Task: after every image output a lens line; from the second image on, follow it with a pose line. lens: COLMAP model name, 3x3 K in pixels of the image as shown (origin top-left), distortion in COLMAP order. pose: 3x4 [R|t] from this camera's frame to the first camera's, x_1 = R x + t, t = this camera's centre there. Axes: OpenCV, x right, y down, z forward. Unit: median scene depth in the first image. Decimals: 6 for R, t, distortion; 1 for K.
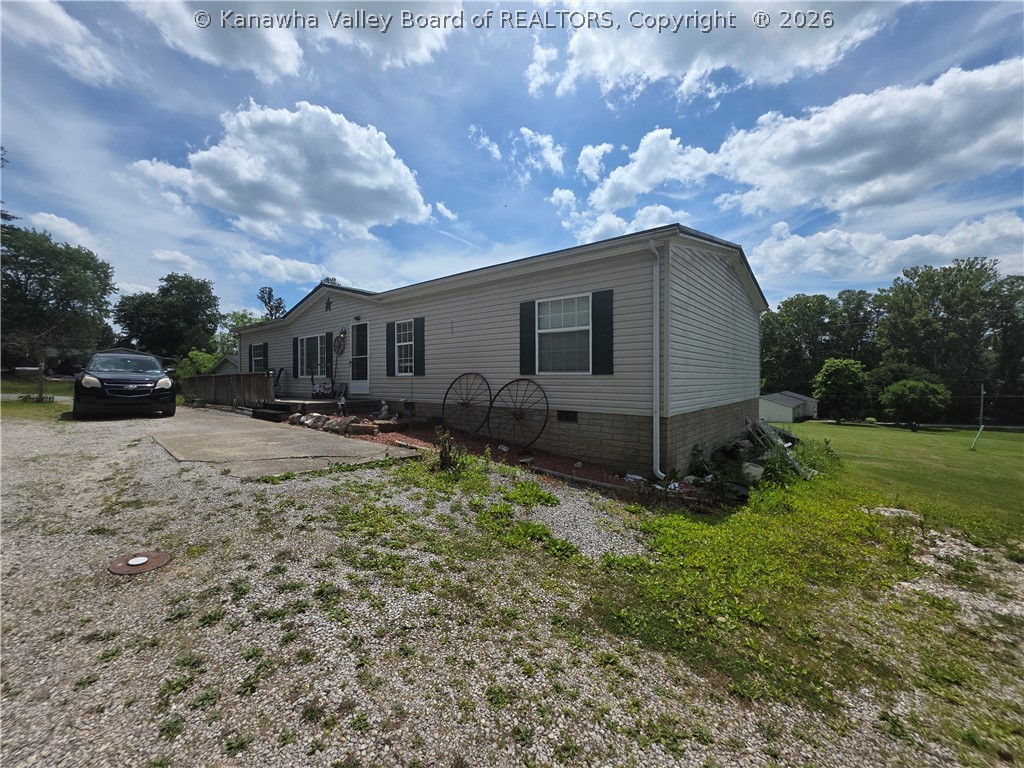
lens RADIAL K [[408.5, 0, 518.0], [0, 408.5, 389.1], [0, 0, 1]] dist [0.000957, 0.001063]
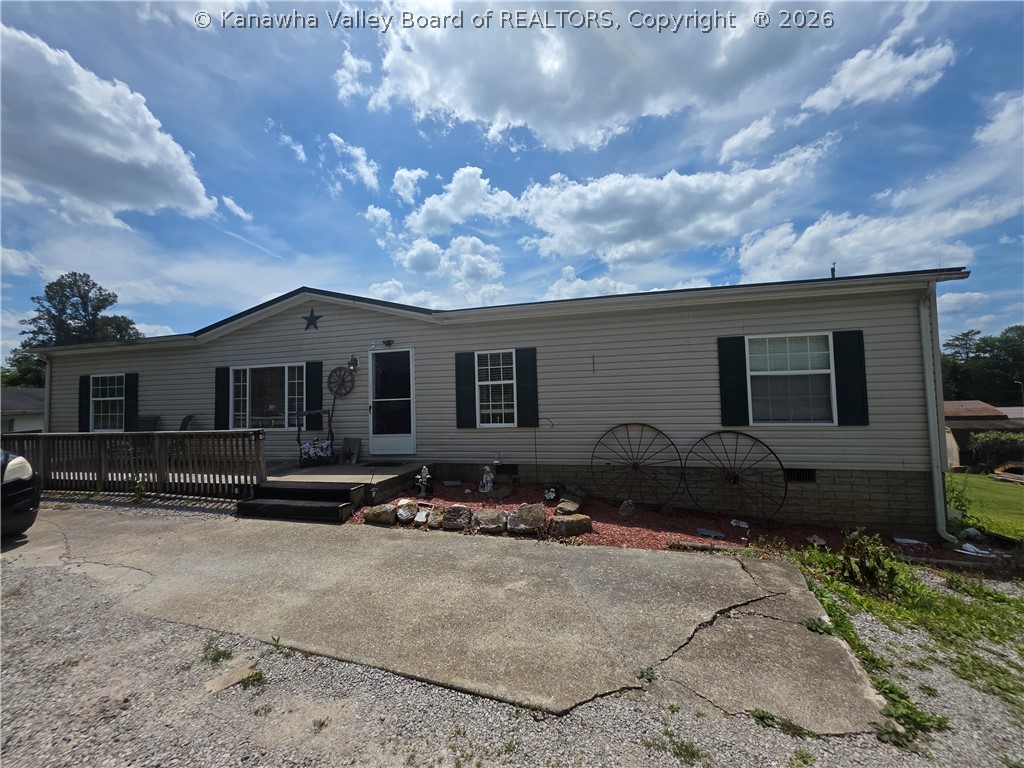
lens RADIAL K [[408.5, 0, 509.4], [0, 408.5, 398.4], [0, 0, 1]] dist [0.000957, 0.001063]
pose [[0.908948, -0.019917, 0.416434, -0.459152], [0.033730, 0.999097, -0.025838, -0.053494], [-0.415544, 0.037532, 0.908799, 0.281344]]
